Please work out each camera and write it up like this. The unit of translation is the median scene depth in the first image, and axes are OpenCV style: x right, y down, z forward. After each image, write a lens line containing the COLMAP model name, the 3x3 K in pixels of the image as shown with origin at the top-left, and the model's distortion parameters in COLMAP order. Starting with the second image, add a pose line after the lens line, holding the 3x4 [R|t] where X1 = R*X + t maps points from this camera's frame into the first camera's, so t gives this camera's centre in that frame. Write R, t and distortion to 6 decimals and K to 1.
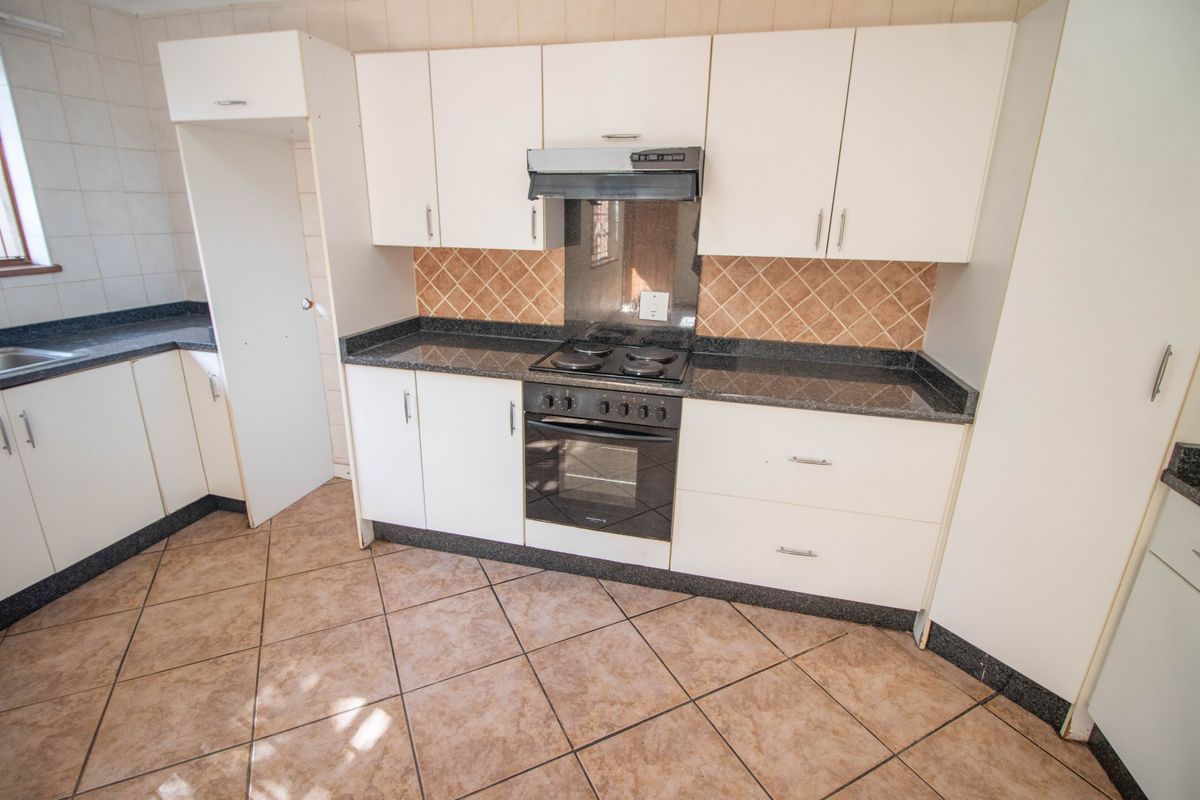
lens RADIAL K [[578.4, 0, 600.0], [0, 578.4, 400.0], [0, 0, 1]] dist [0.001857, -0.012209]
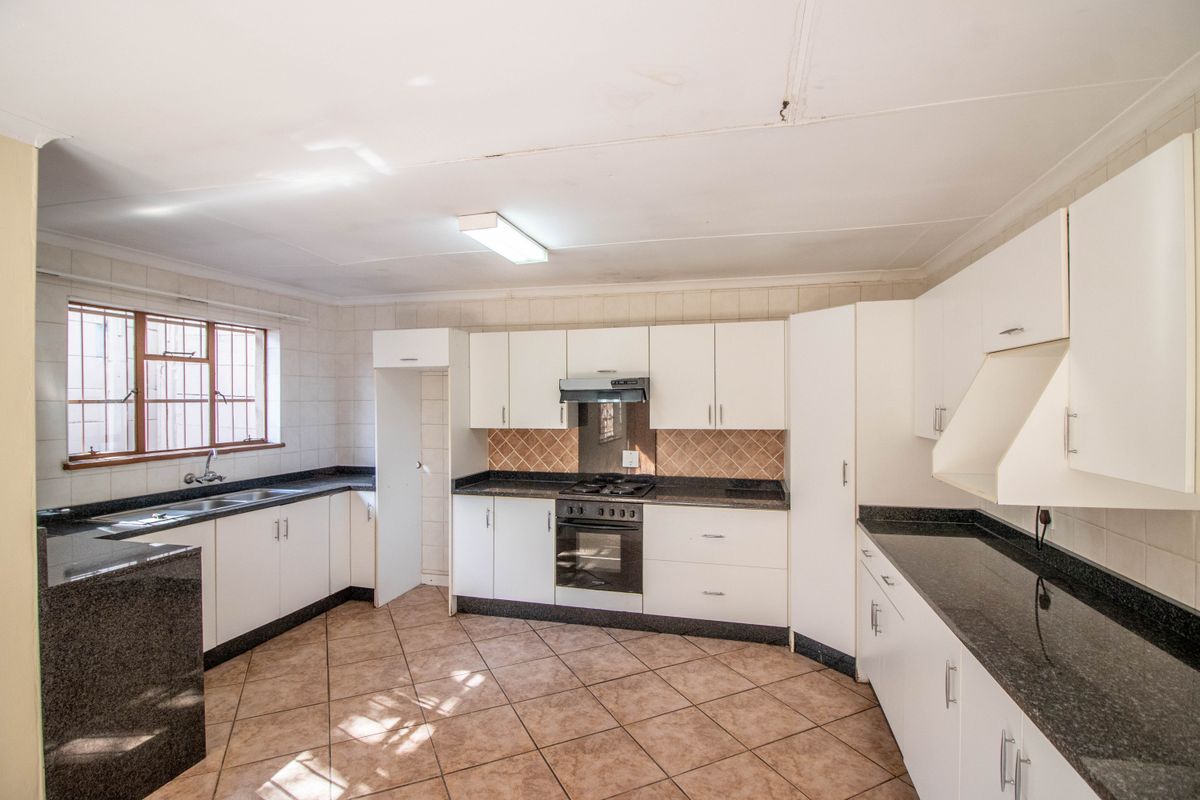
lens RADIAL K [[567.1, 0, 600.0], [0, 567.1, 400.0], [0, 0, 1]] dist [-0.000059, -0.000018]
pose [[0.999534, -0.024036, -0.018794, 0.040980], [0.017164, 0.952213, -0.304952, 0.195636], [0.025225, 0.304487, 0.952182, -0.703926]]
